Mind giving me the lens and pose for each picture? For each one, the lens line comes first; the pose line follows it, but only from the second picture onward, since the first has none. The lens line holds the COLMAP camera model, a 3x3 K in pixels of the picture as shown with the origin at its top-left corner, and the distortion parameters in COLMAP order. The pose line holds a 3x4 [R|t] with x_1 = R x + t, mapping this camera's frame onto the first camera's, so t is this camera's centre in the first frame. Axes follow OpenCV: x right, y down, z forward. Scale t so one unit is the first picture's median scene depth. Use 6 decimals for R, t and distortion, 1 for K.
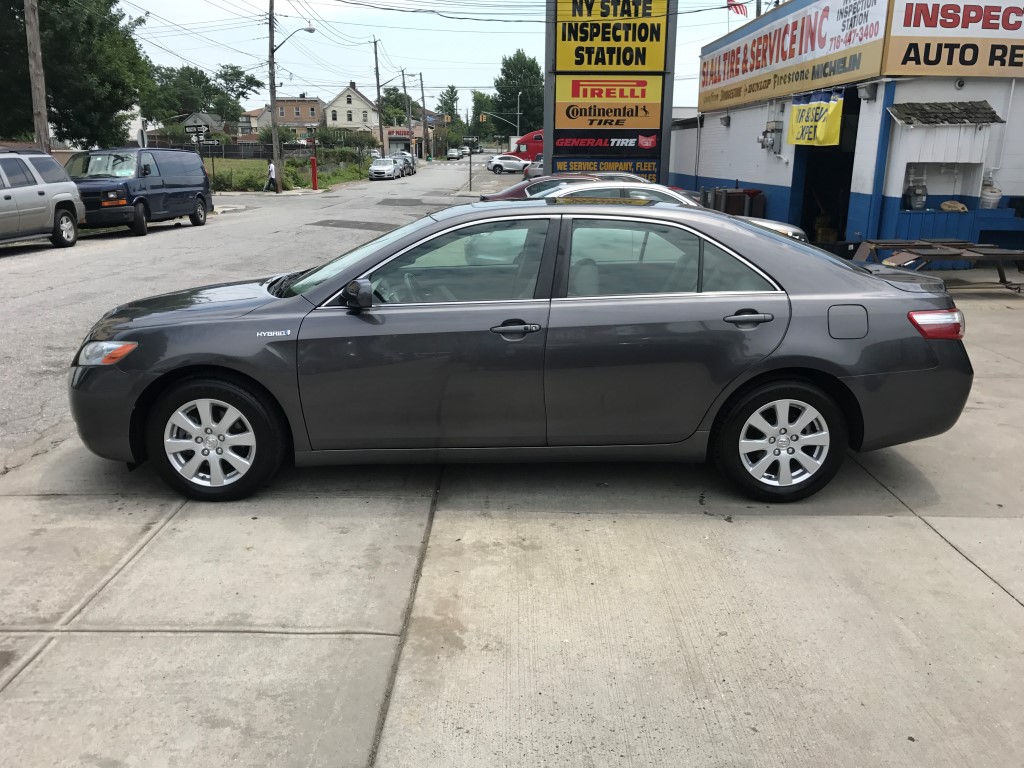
lens RADIAL K [[832.5, 0, 490.5], [0, 832.5, 386.6], [0, 0, 1]] dist [0.044566, -0.059242]
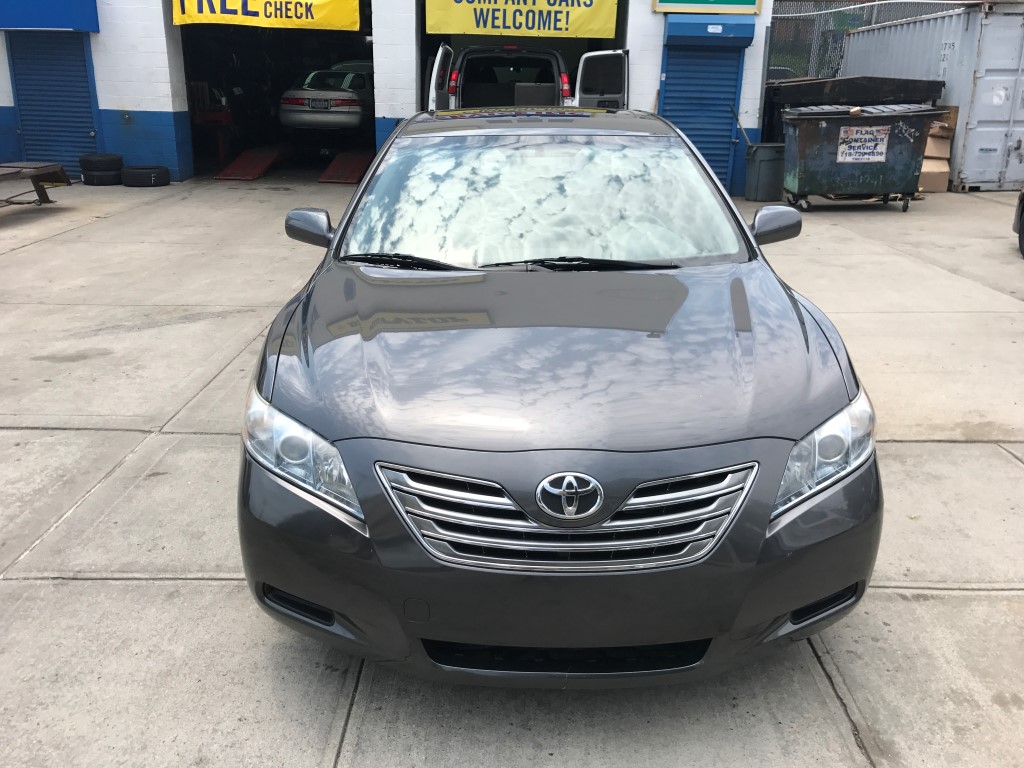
lens RADIAL K [[846.3, 0, 486.9], [0, 846.3, 379.6], [0, 0, 1]] dist [0.016430, -0.000812]
pose [[0.017996, -0.337567, 0.941129, -0.316663], [0.247288, 0.913541, 0.322943, -0.099569], [-0.968775, 0.226919, 0.099916, 0.379571]]
